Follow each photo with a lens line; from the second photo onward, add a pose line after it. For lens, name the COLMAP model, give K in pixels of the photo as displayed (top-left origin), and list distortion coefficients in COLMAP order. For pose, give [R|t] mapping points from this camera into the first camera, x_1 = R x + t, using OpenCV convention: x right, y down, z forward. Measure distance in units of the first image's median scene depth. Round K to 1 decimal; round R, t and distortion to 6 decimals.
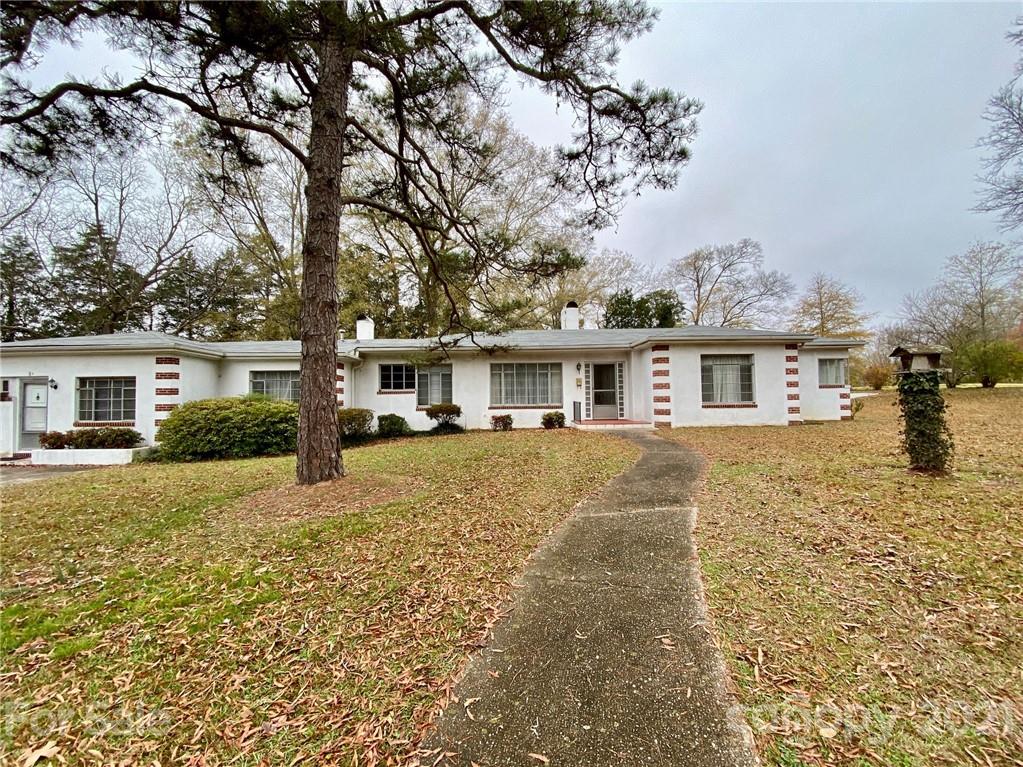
lens RADIAL K [[408.4, 0, 511.1], [0, 408.4, 397.6], [0, 0, 1]] dist [0.025206, -0.023134]
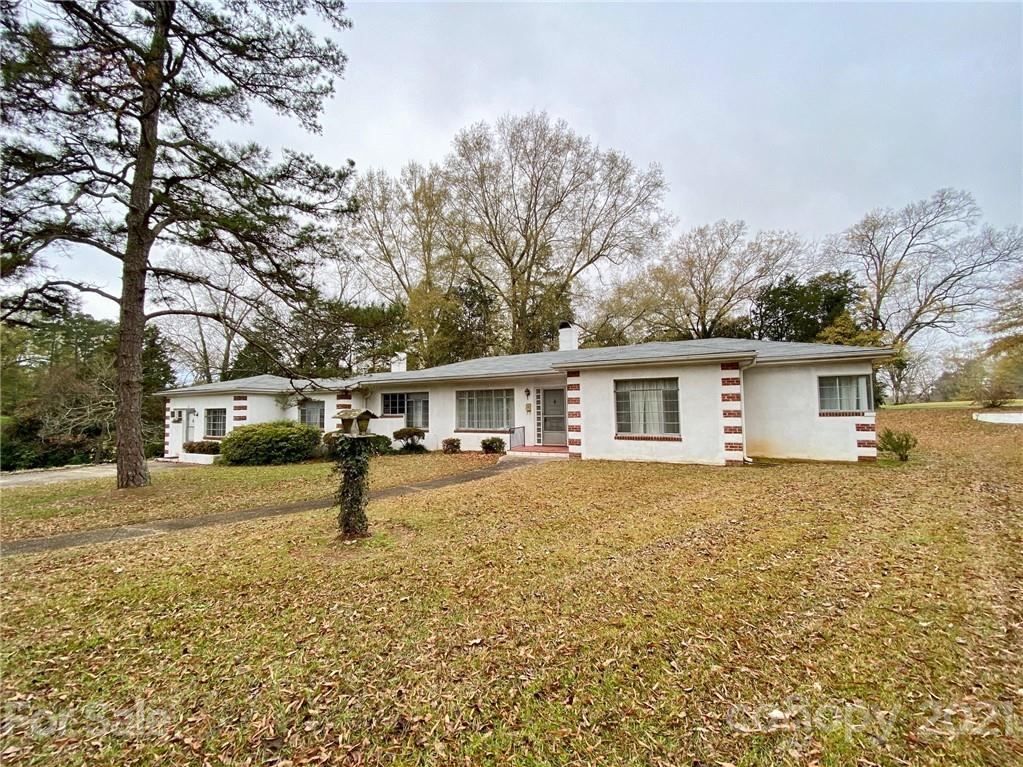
lens RADIAL K [[408.4, 0, 511.1], [0, 408.4, 397.6], [0, 0, 1]] dist [0.025206, -0.023134]
pose [[0.882842, -0.012333, -0.469507, 0.678568], [0.005415, 0.999856, -0.016083, -0.052828], [0.469638, 0.011656, 0.882782, 0.100216]]
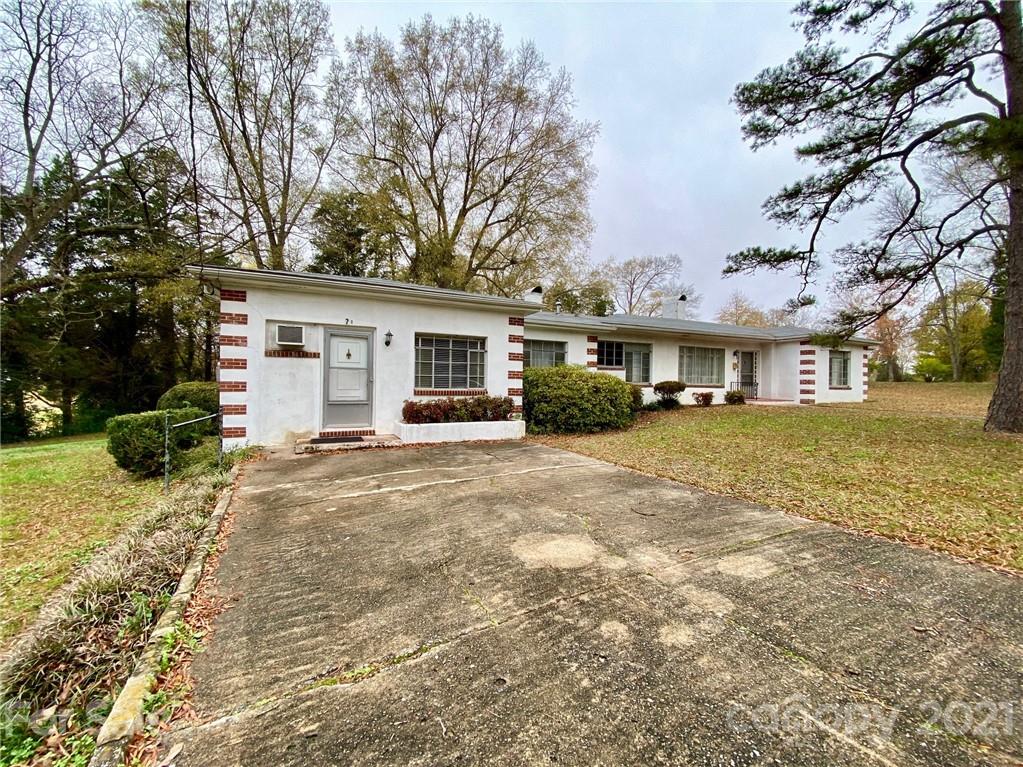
lens RADIAL K [[408.4, 0, 511.1], [0, 408.4, 397.6], [0, 0, 1]] dist [0.025206, -0.023134]
pose [[0.914286, 0.012794, 0.404868, -1.032216], [-0.028587, 0.999047, 0.032985, 0.037165], [-0.404060, -0.041732, 0.913780, 0.177345]]
